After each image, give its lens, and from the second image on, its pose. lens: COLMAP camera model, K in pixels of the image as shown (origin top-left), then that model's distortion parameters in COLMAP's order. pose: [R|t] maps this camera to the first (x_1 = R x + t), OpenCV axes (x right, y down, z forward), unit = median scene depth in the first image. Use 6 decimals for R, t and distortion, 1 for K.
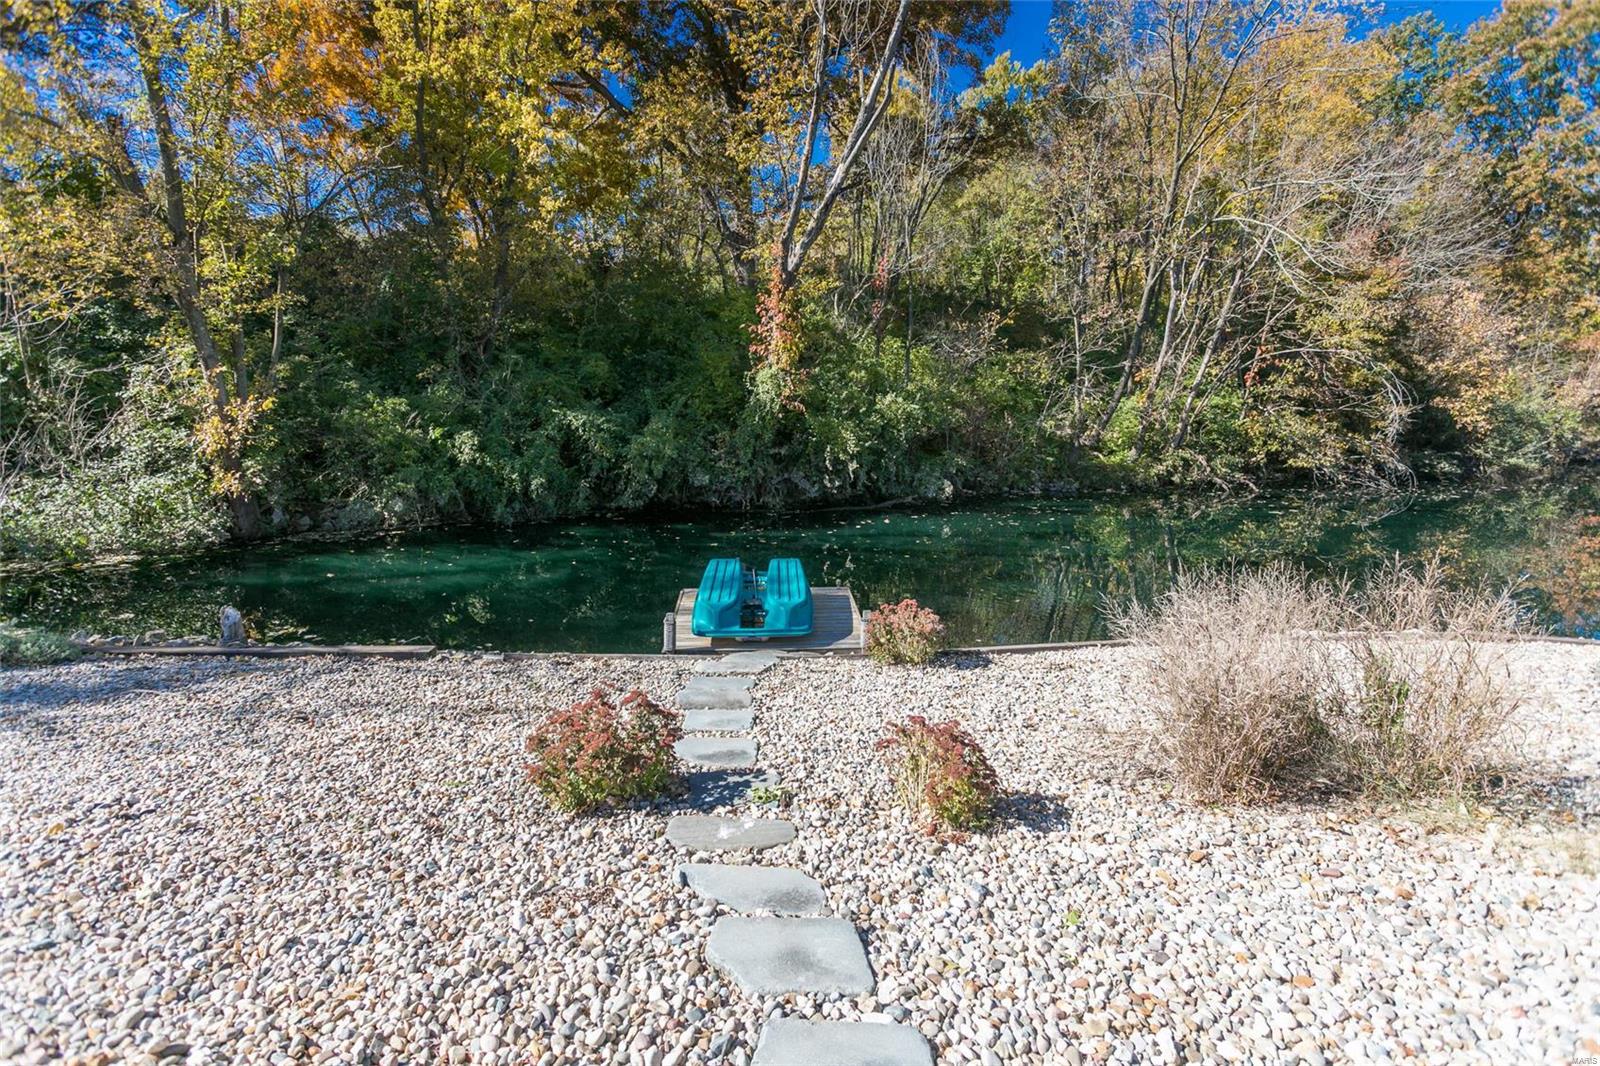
lens RADIAL K [[756.7, 0, 805.4], [0, 756.7, 517.0], [0, 0, 1]] dist [0.002712, 0.000468]
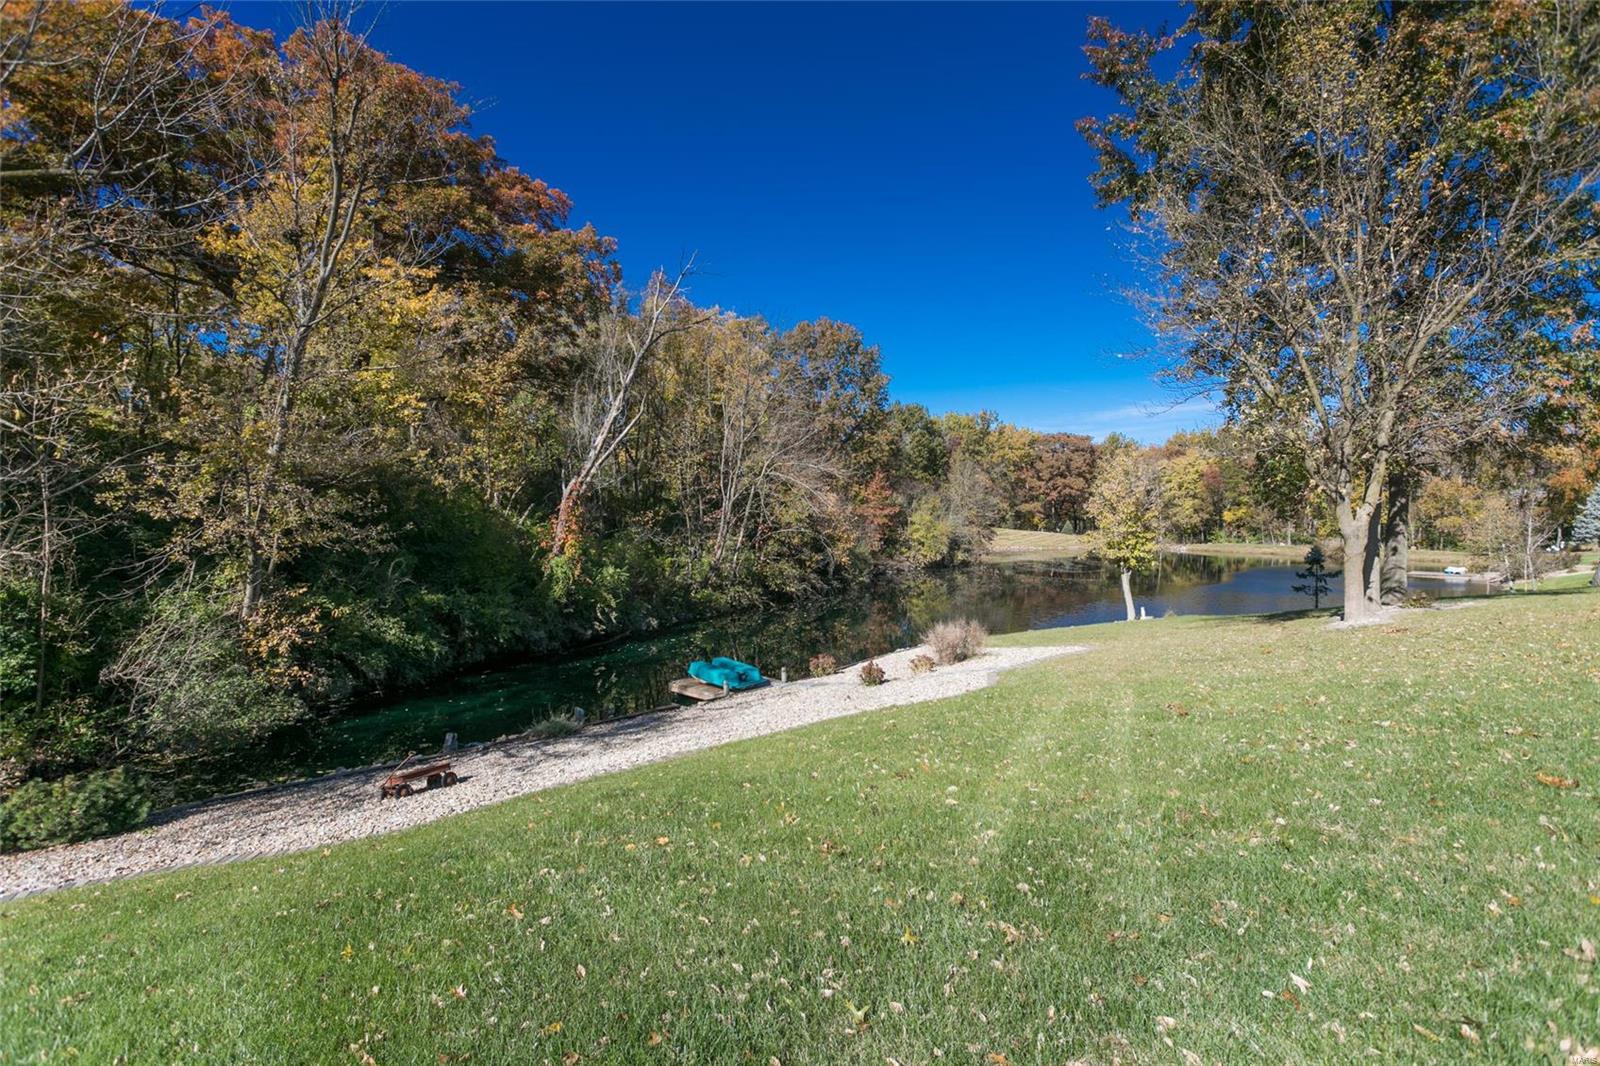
lens RADIAL K [[756.7, 0, 805.4], [0, 756.7, 517.0], [0, 0, 1]] dist [0.002712, 0.000468]
pose [[0.729490, -0.006229, 0.683963, -0.561395], [0.117432, 0.986252, -0.116266, -0.028550], [-0.673835, 0.165134, 0.720192, -0.360479]]
